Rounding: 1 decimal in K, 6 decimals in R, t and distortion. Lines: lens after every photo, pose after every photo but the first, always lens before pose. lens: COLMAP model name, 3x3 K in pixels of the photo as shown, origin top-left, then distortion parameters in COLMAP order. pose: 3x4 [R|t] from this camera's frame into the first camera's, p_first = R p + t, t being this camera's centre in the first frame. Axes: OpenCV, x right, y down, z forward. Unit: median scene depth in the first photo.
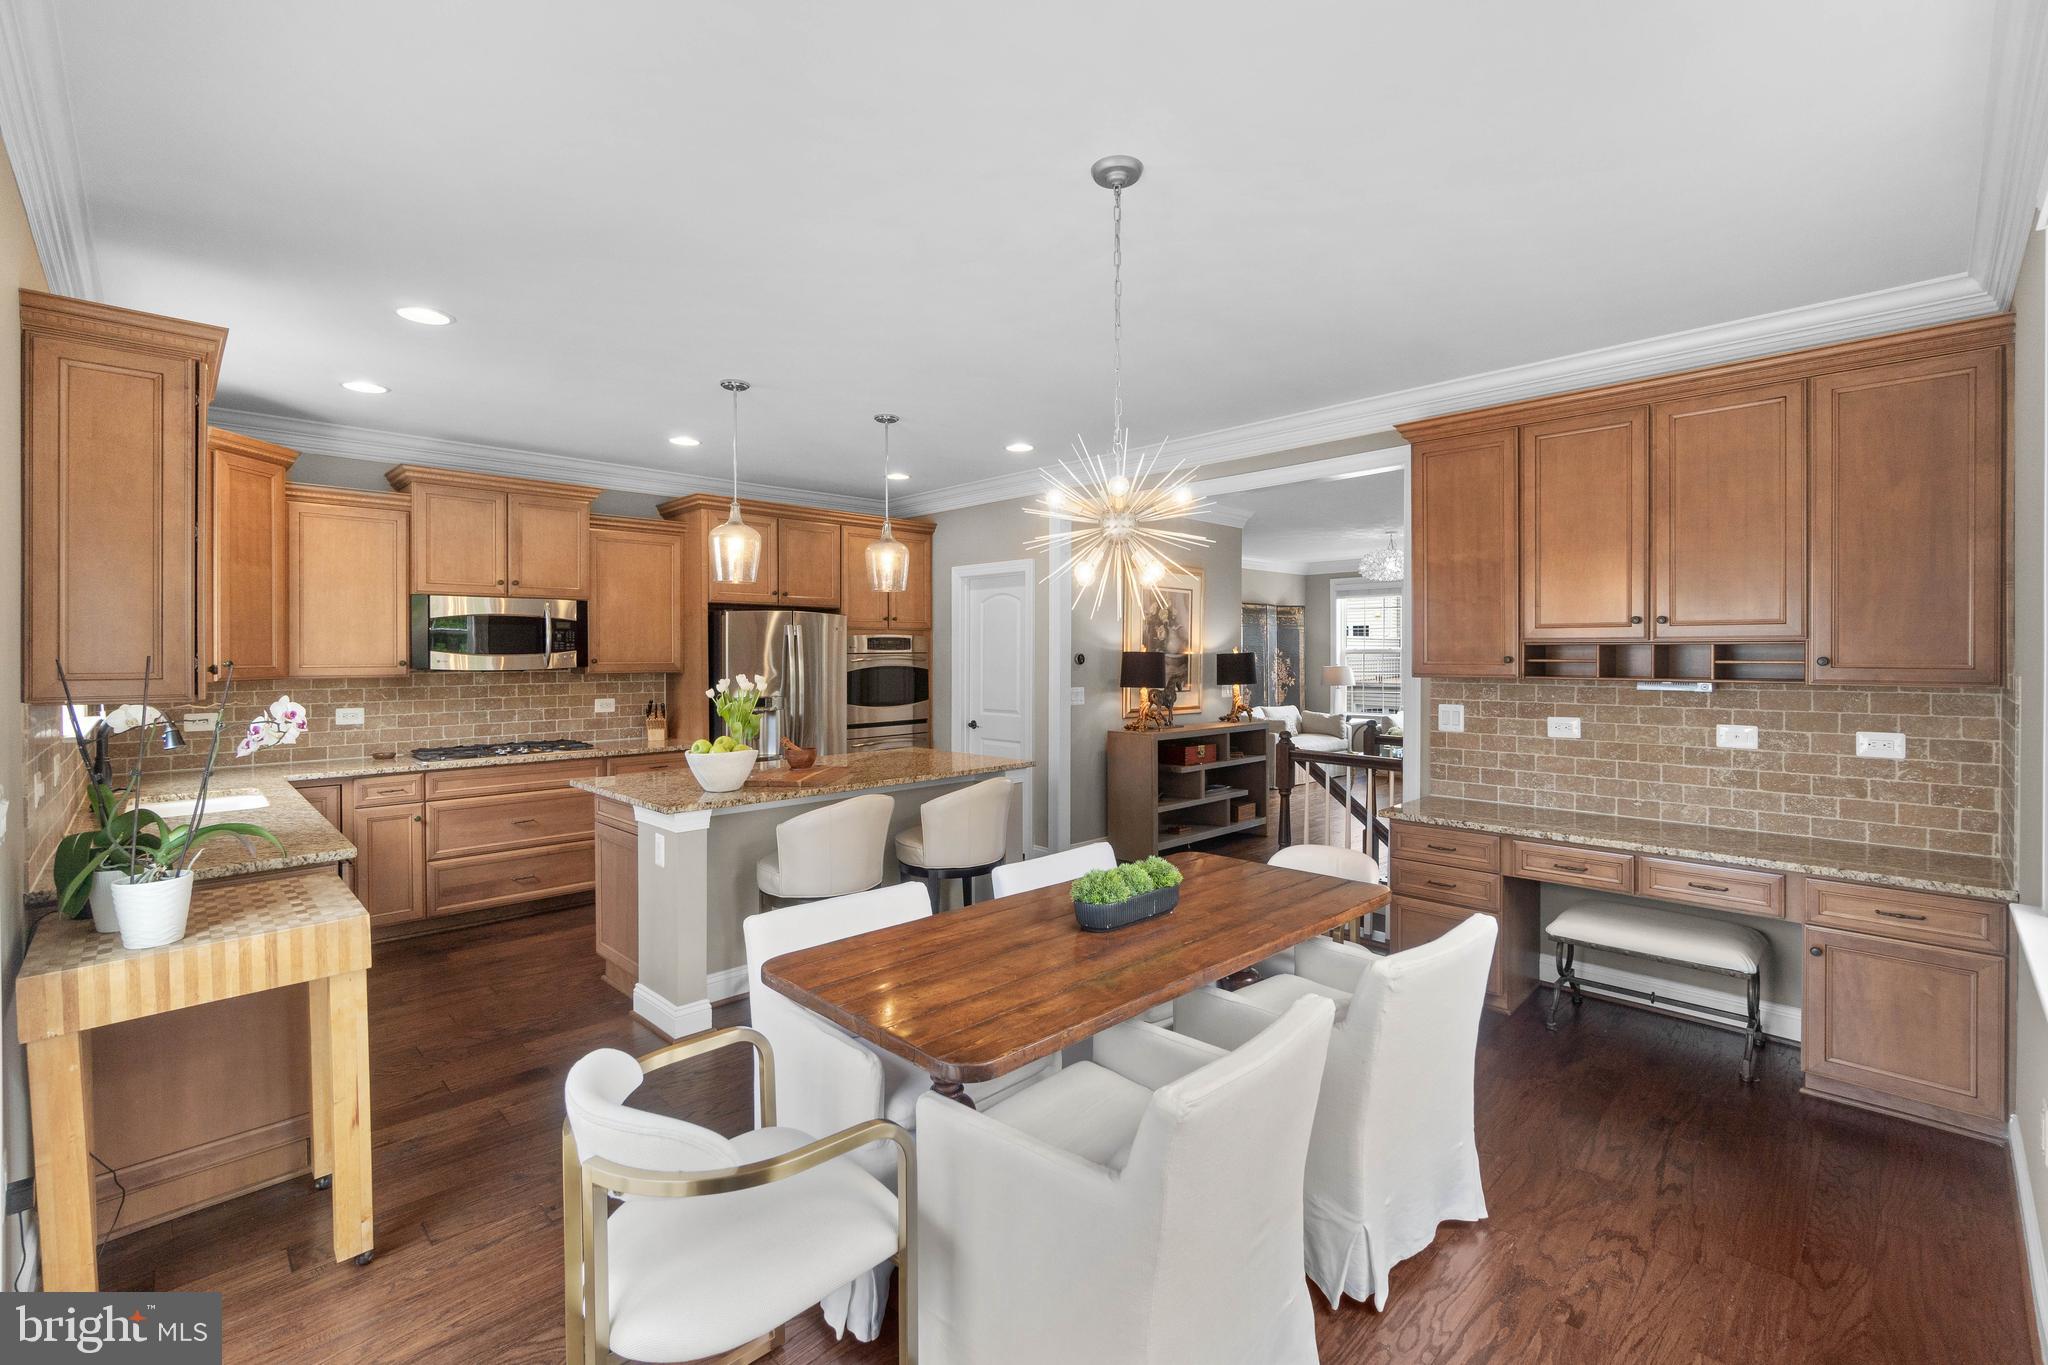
lens RADIAL K [[889.3, 0, 1023.7], [0, 889.3, 662.4], [0, 0, 1]] dist [-0.001841, -0.000001]
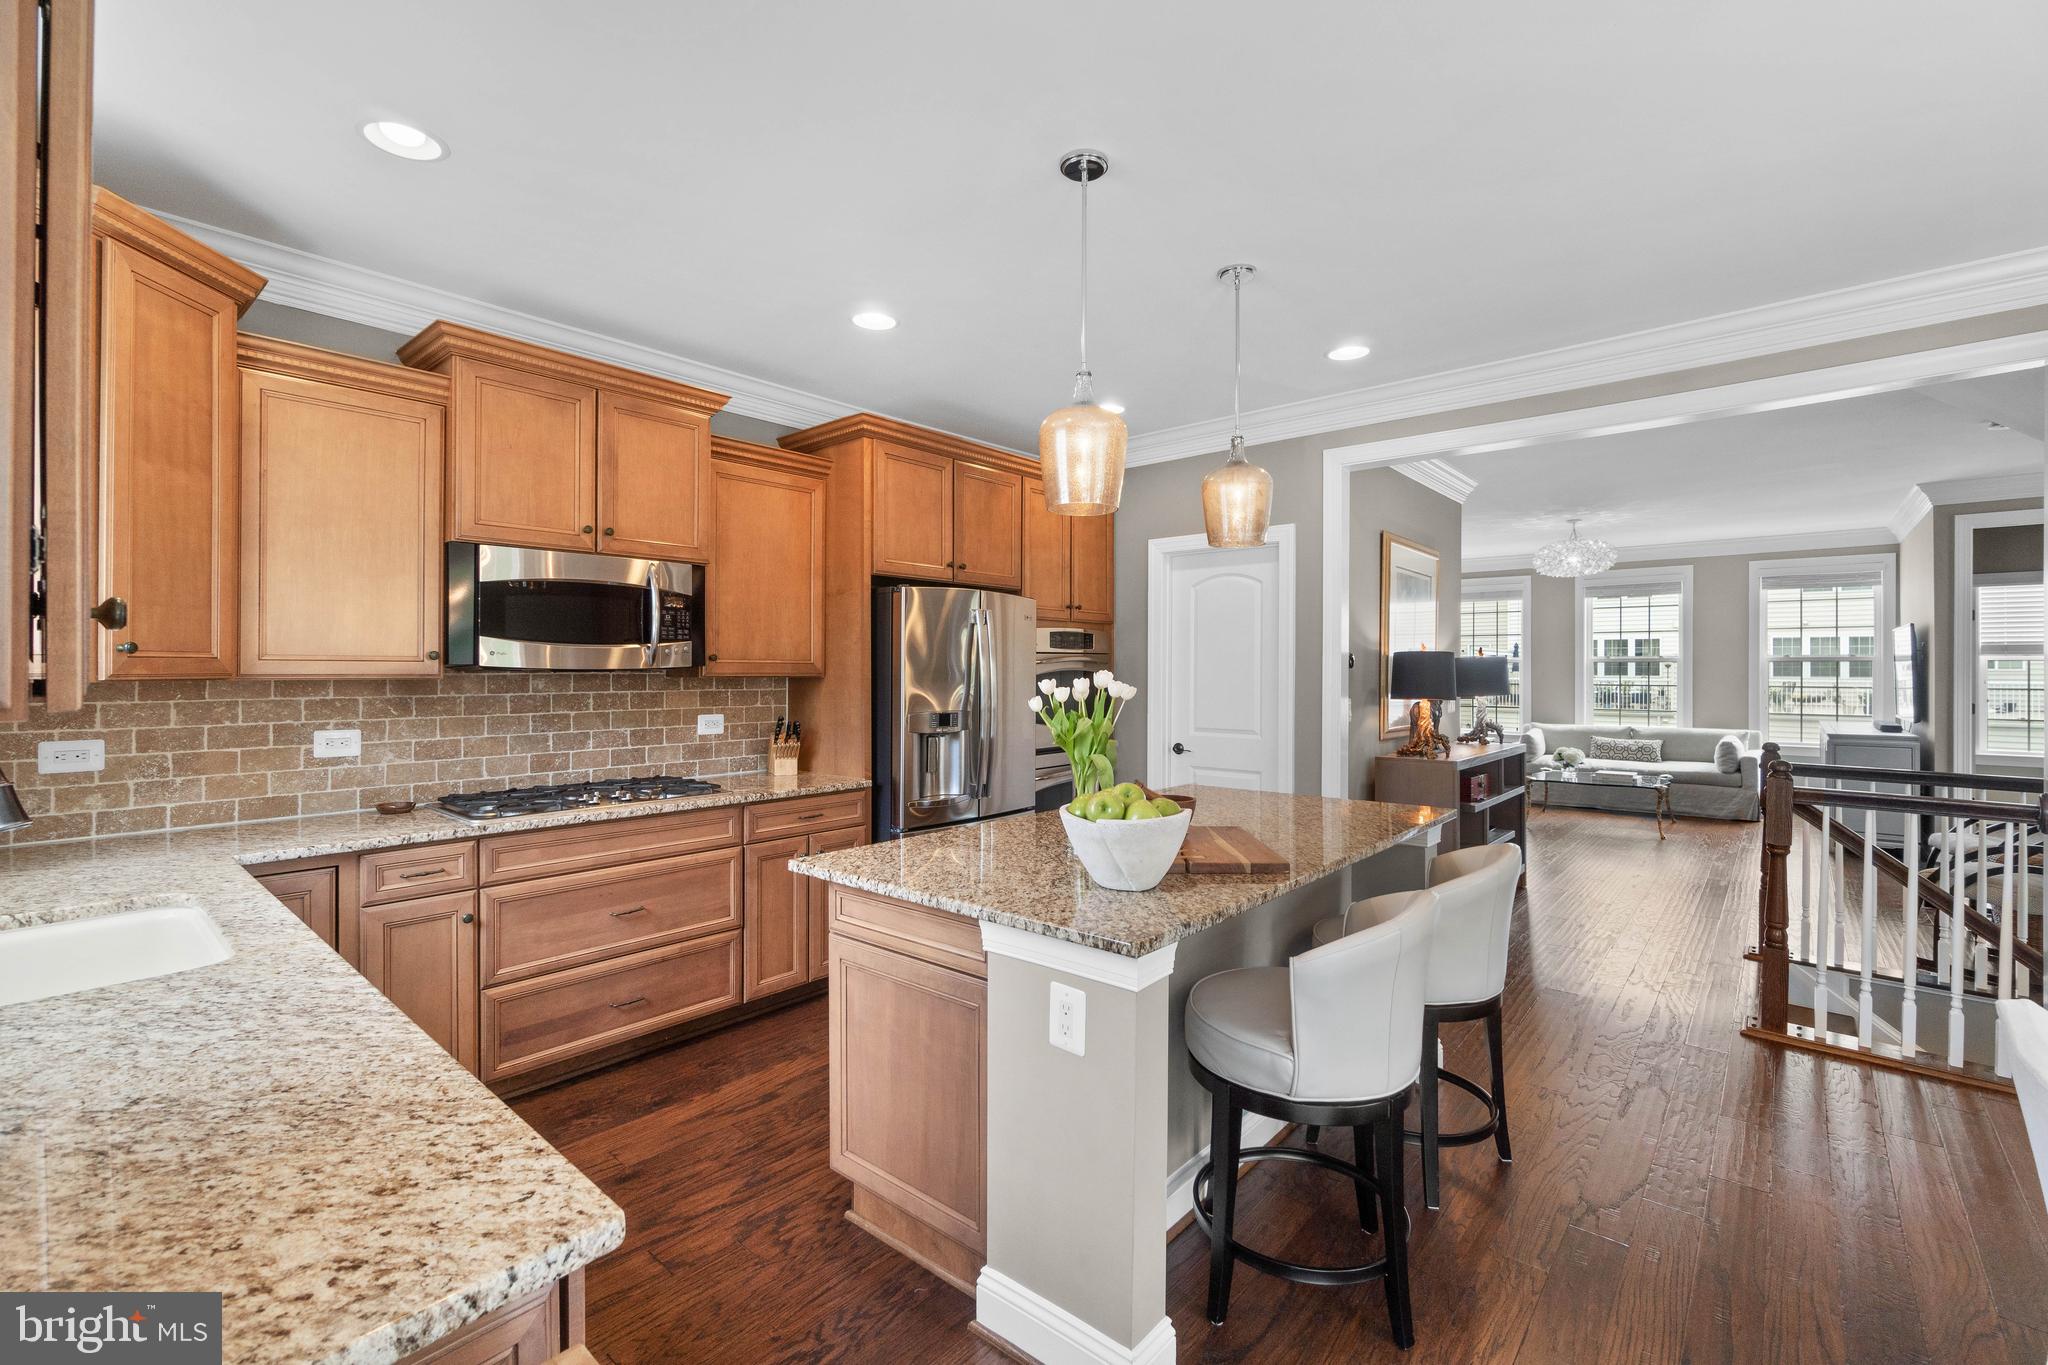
lens RADIAL K [[889.3, 0, 1031.9], [0, 889.3, 673.6], [0, 0, 1]] dist [-0.001841, -0.000001]
pose [[0.997025, 0.003222, 0.077016, -0.328903], [-0.002726, 0.999975, -0.006553, 0.015603], [-0.077035, 0.006324, 0.997008, 0.355107]]
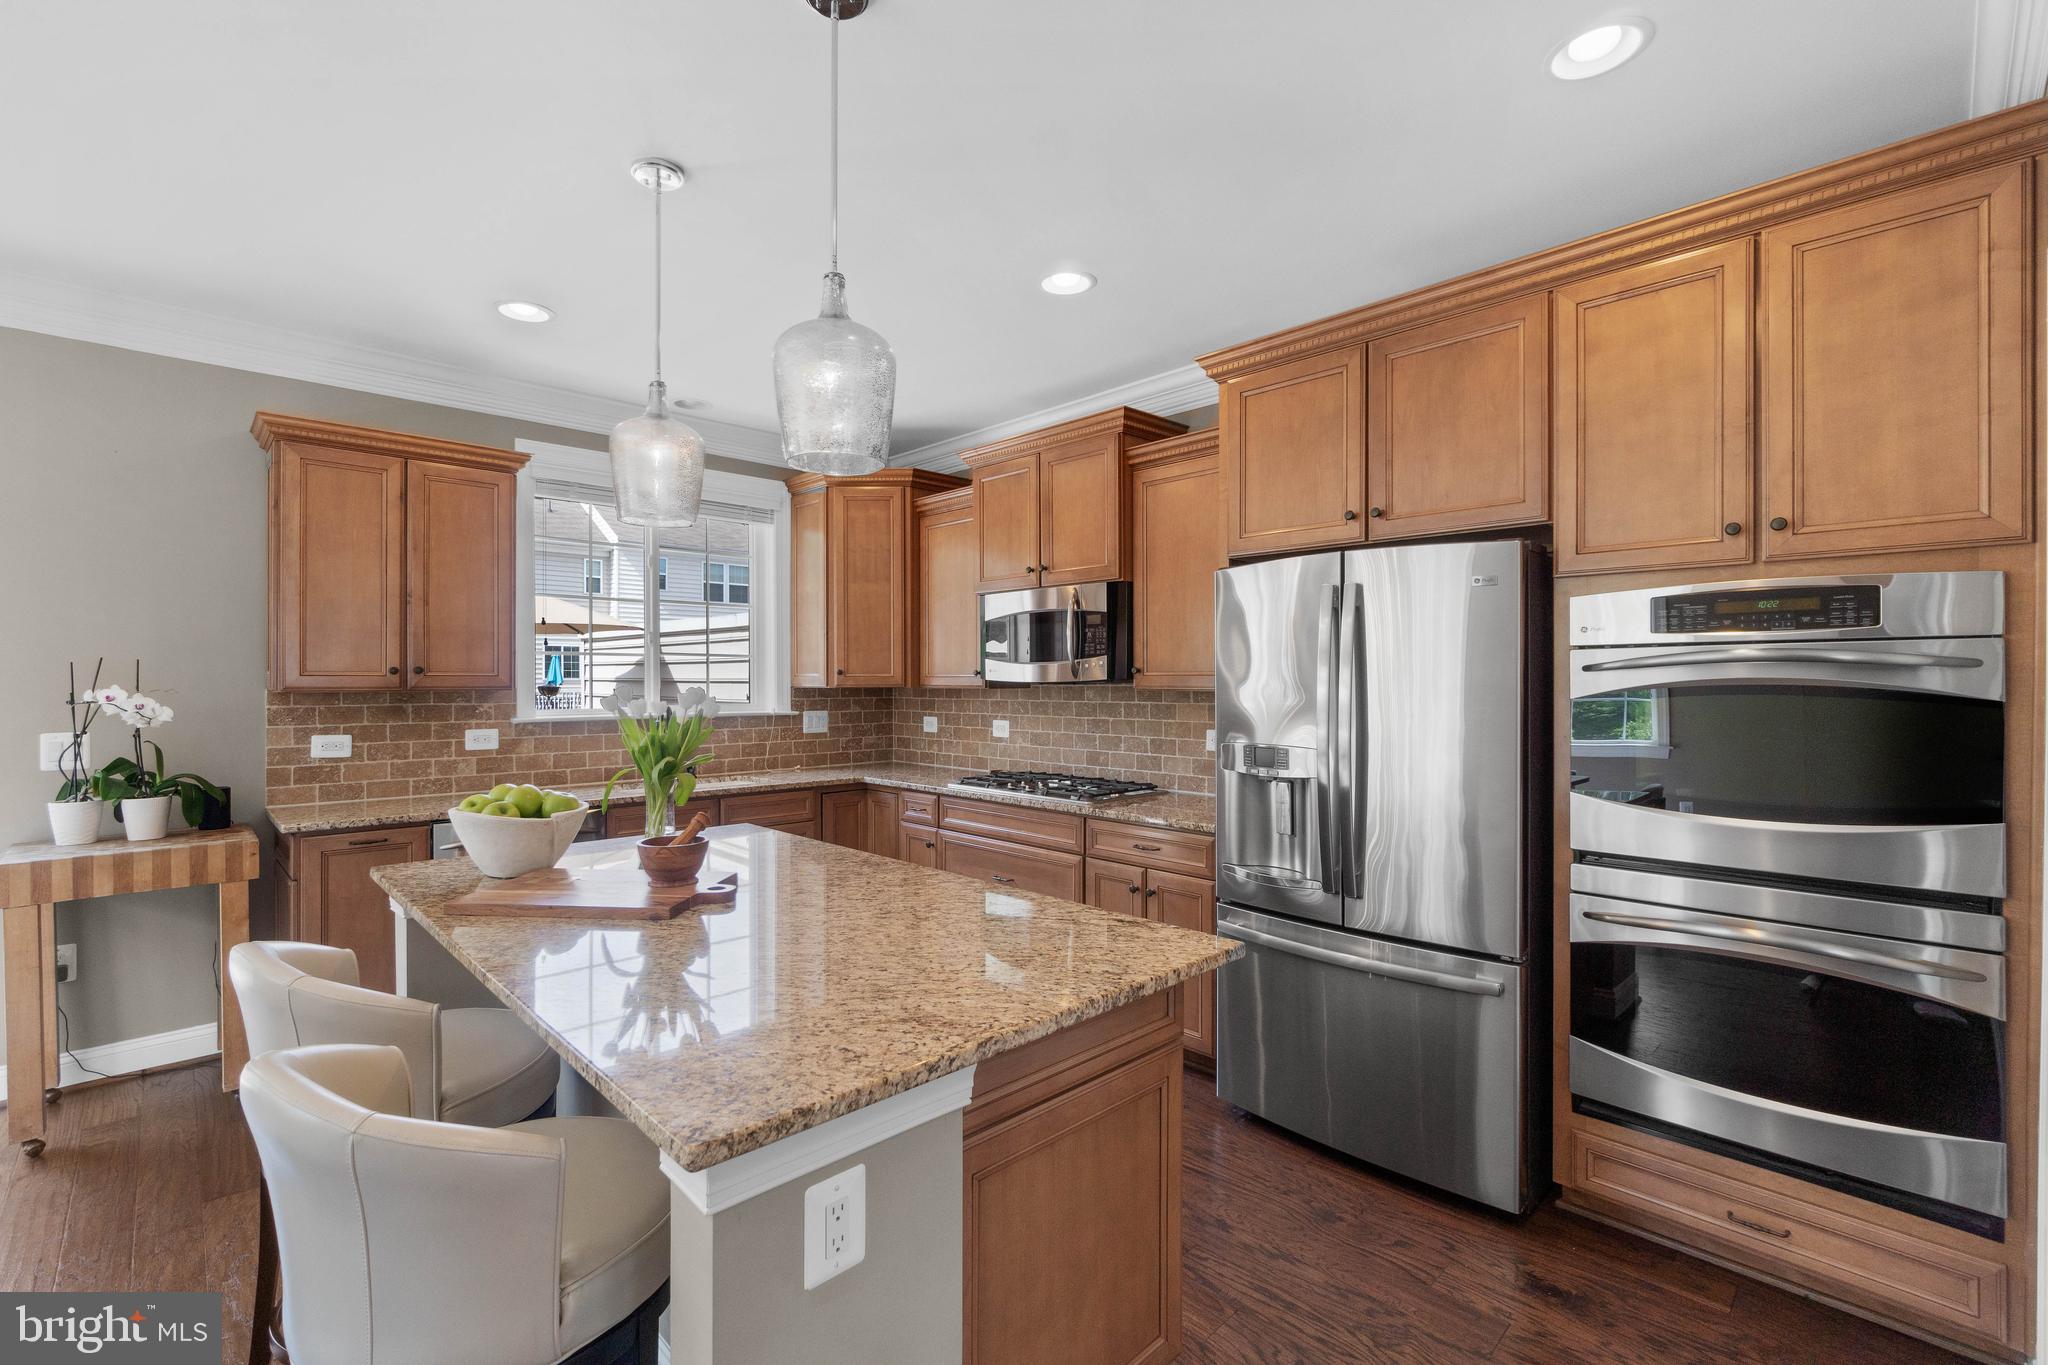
lens RADIAL K [[889.3, 0, 1040.8], [0, 889.3, 678.9], [0, 0, 1]] dist [-0.001841, -0.000001]
pose [[0.000078, 0.000699, -1.000000, 0.202037], [-0.011229, 0.999937, 0.000698, 0.005619], [0.999937, 0.011229, 0.000086, 1.030464]]
